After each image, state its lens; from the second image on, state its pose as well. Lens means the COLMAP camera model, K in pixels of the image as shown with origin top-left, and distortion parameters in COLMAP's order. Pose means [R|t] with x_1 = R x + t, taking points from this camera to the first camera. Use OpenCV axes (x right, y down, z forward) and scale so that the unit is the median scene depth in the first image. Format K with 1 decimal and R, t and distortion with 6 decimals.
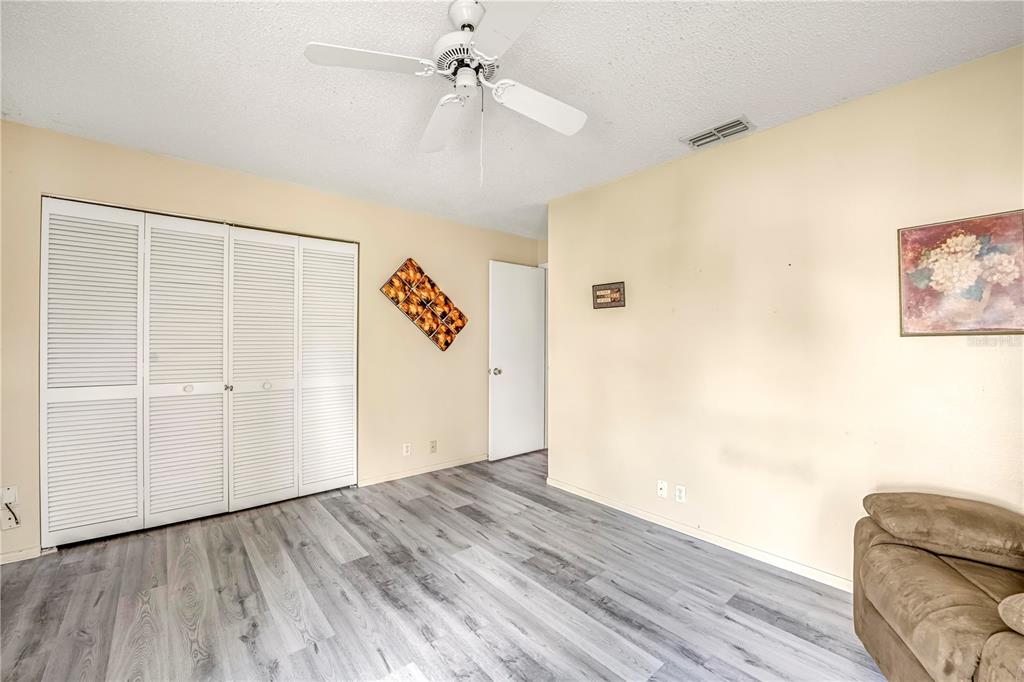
lens RADIAL K [[413.9, 0, 509.4], [0, 413.9, 346.7], [0, 0, 1]] dist [-0.022443, 0.001364]
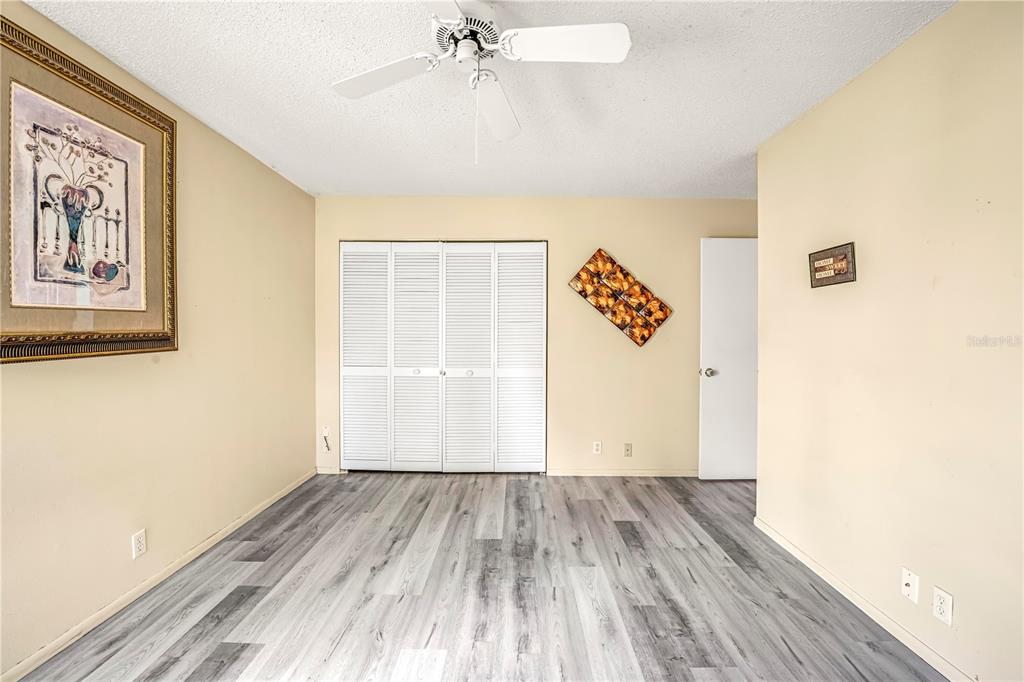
lens RADIAL K [[413.9, 0, 516.0], [0, 413.9, 346.4], [0, 0, 1]] dist [-0.022443, 0.001364]
pose [[0.756822, 0.016508, -0.653413, 0.315606], [-0.007065, 0.999829, 0.017077, -0.004086], [0.653583, -0.008308, 0.756809, 0.196028]]
